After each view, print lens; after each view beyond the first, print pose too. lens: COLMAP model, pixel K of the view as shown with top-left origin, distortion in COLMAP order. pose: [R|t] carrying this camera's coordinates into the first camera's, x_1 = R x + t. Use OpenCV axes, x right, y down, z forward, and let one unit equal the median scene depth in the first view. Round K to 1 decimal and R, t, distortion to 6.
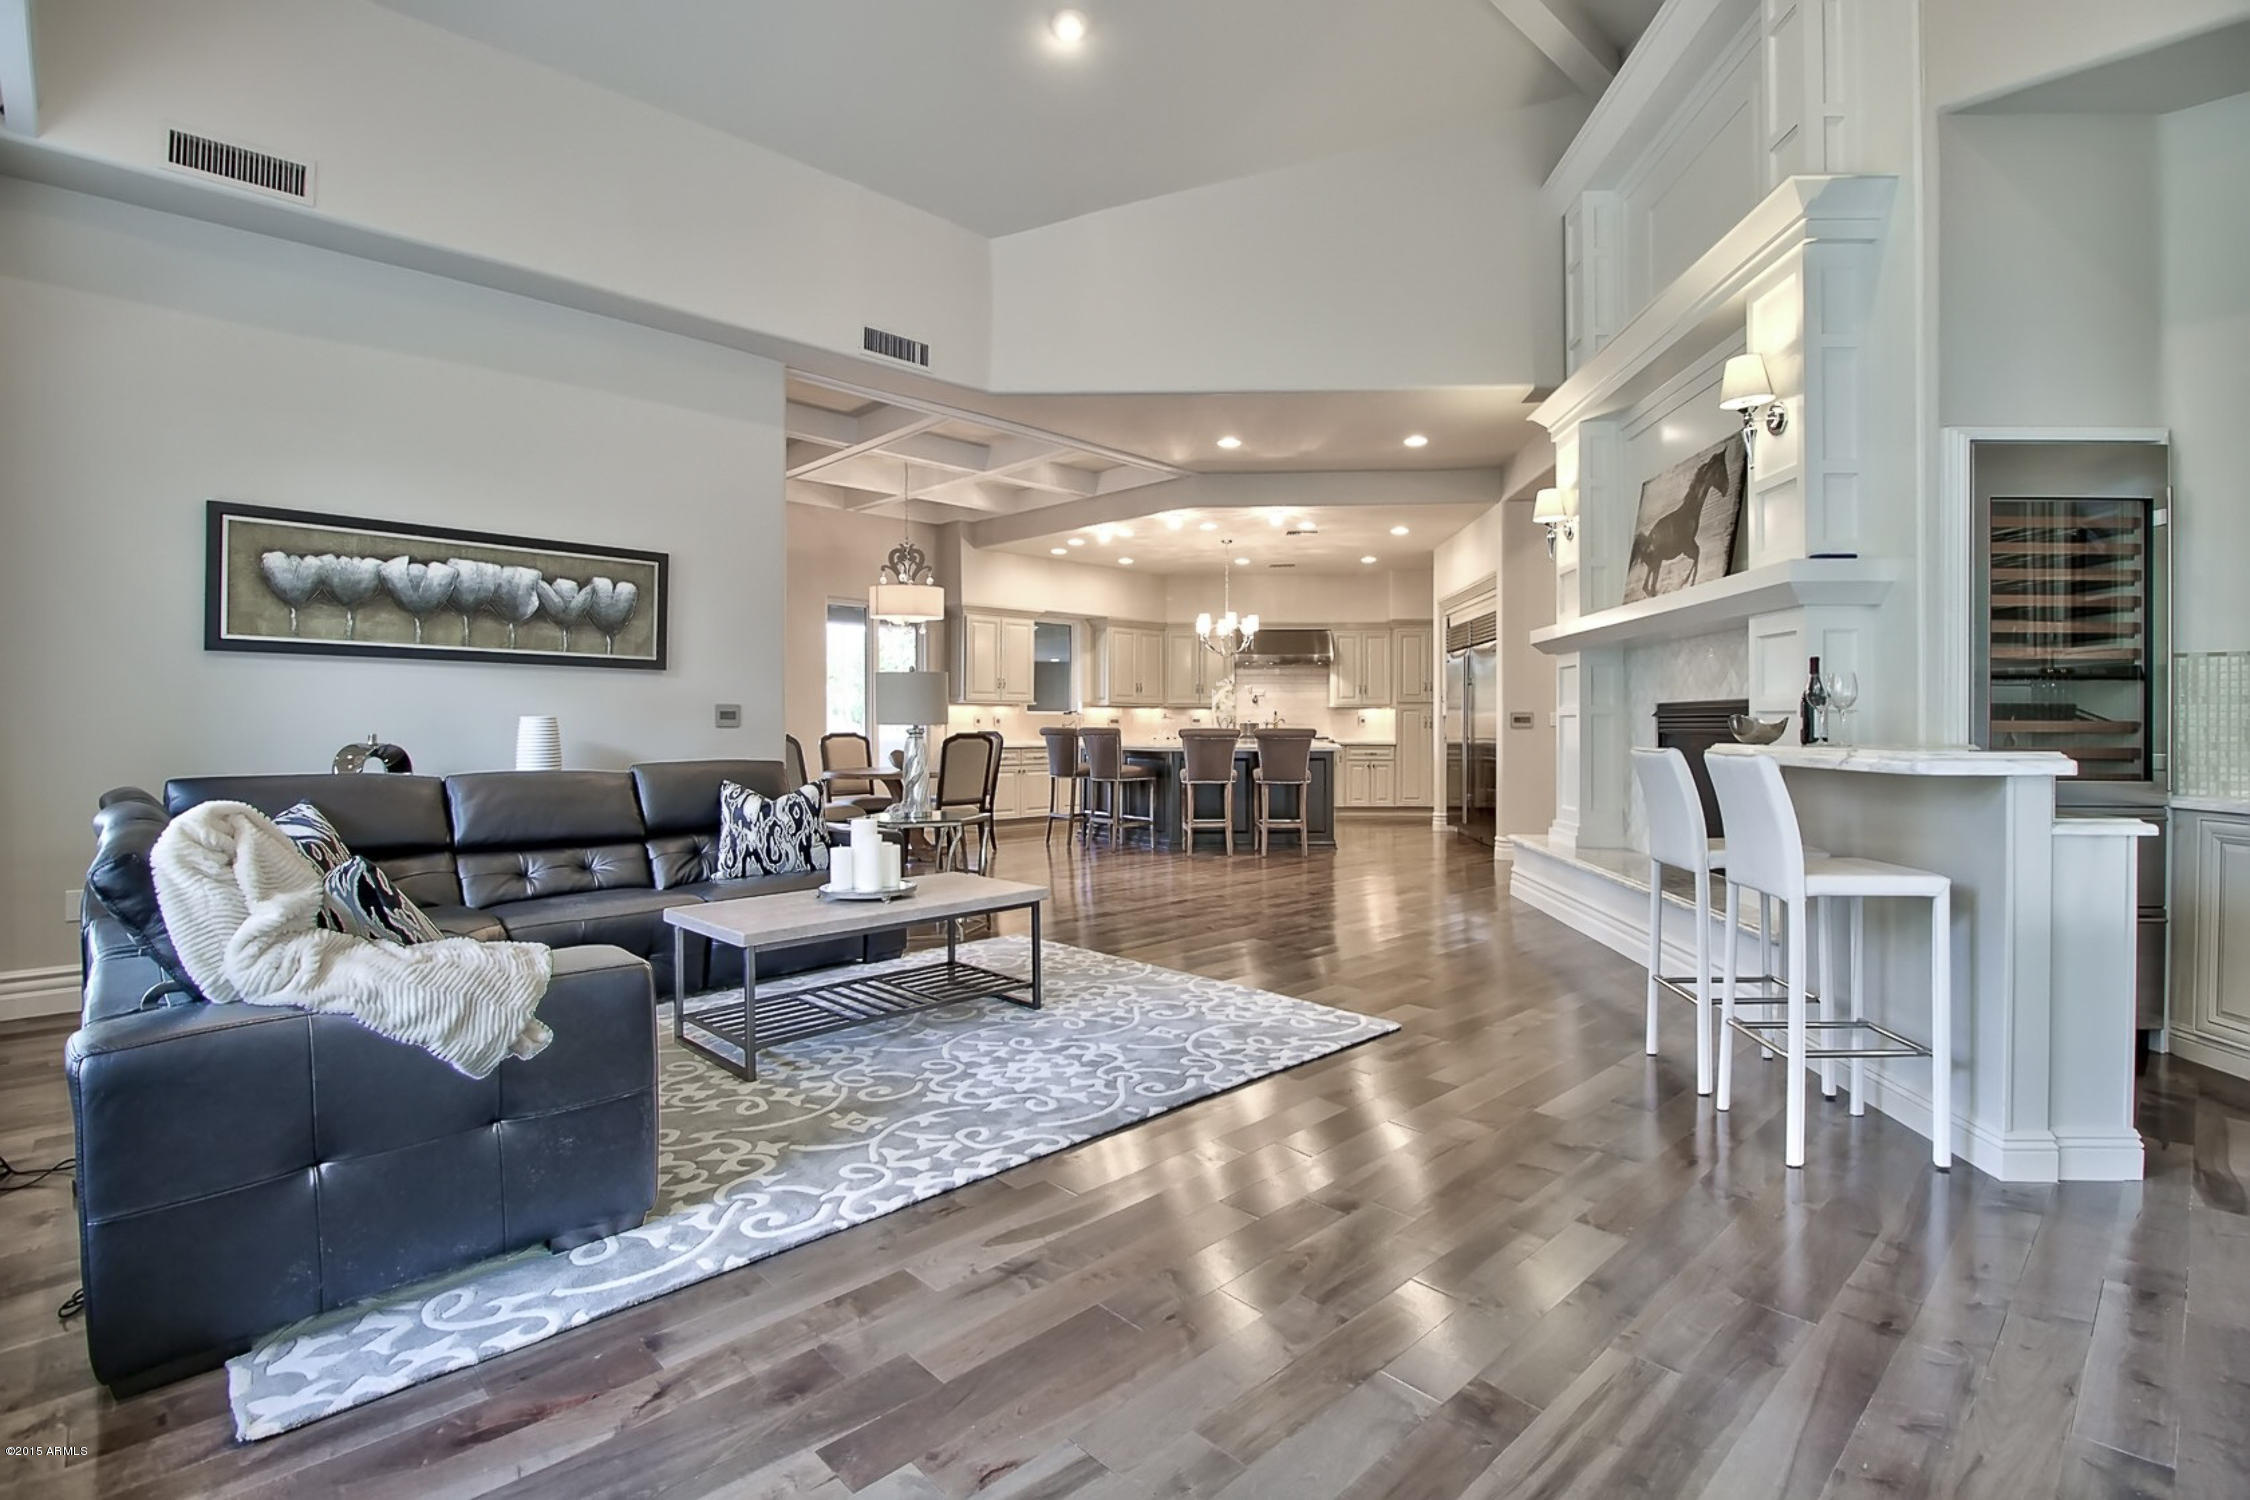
lens RADIAL K [[1039.8, 0, 1129.5], [0, 1039.8, 740.7], [0, 0, 1]] dist [0.032115, -0.000237]
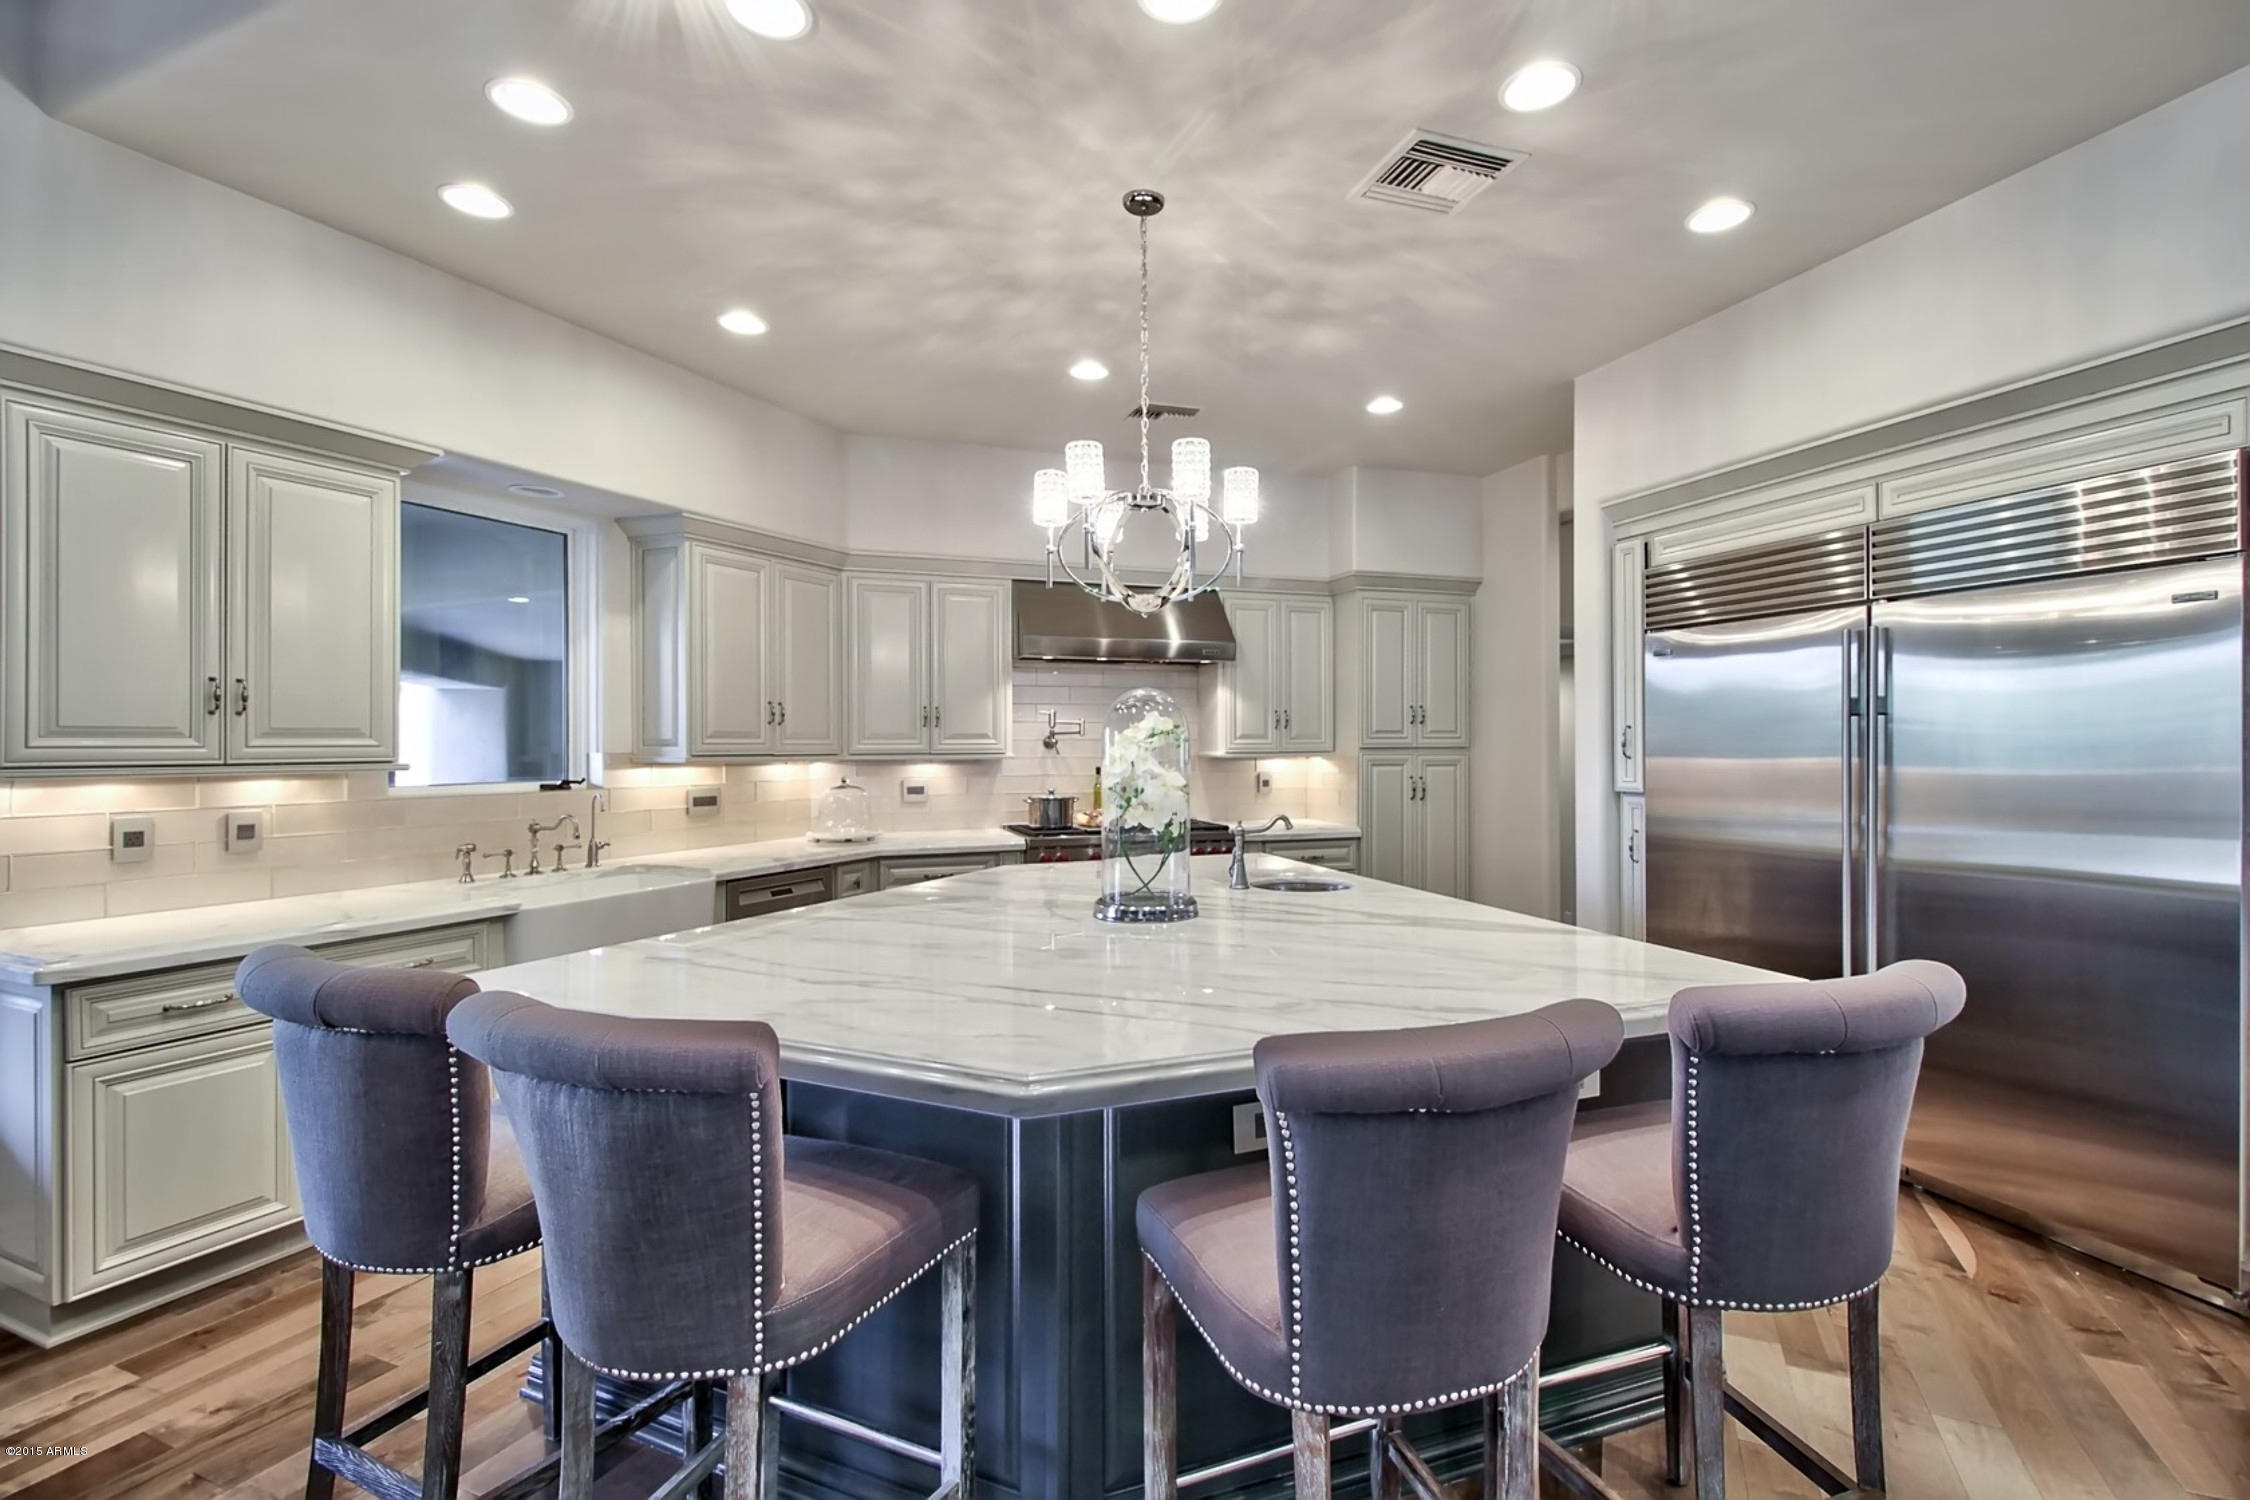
lens RADIAL K [[1039.8, 0, 1137.7], [0, 1039.8, 743.9], [0, 0, 1]] dist [0.032115, -0.000237]
pose [[0.927908, -0.003412, 0.372794, -0.010799], [0.006735, 0.999948, -0.007612, -0.035598], [-0.372749, 0.009574, 0.927883, 0.592425]]
